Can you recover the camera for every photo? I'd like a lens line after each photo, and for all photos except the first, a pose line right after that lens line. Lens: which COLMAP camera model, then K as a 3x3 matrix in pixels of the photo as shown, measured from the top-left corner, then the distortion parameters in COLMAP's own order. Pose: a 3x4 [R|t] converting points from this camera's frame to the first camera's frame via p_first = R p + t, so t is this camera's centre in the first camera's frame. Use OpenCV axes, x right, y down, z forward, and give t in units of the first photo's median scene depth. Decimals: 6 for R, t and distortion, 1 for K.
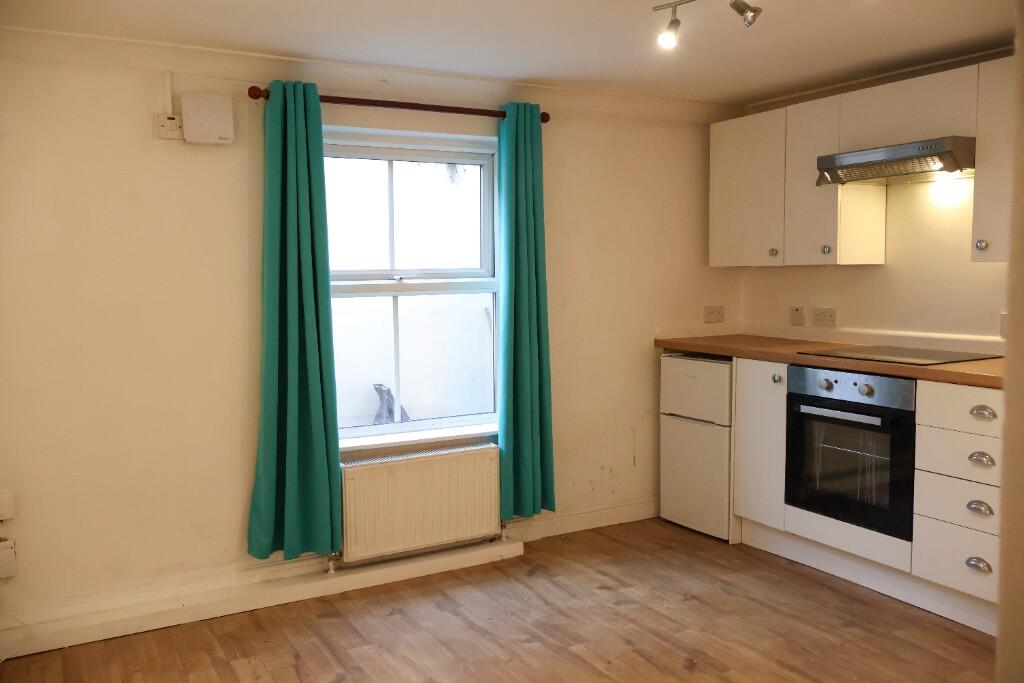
lens RADIAL K [[863.6, 0, 511.5], [0, 863.6, 347.8], [0, 0, 1]] dist [0.003092, 0.007096]
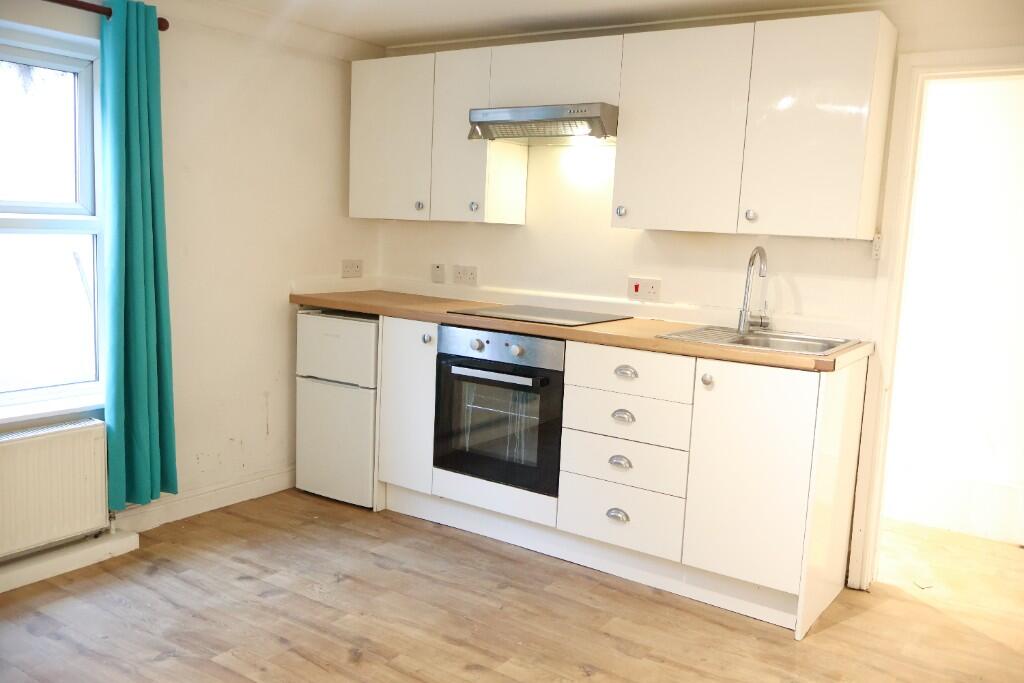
lens RADIAL K [[863.6, 0, 511.5], [0, 863.6, 347.8], [0, 0, 1]] dist [0.003092, 0.007096]
pose [[0.895339, -0.011799, 0.445229, -0.036980], [-0.013836, 0.998430, 0.054282, -0.007652], [-0.445171, -0.054760, 0.893770, 0.101031]]
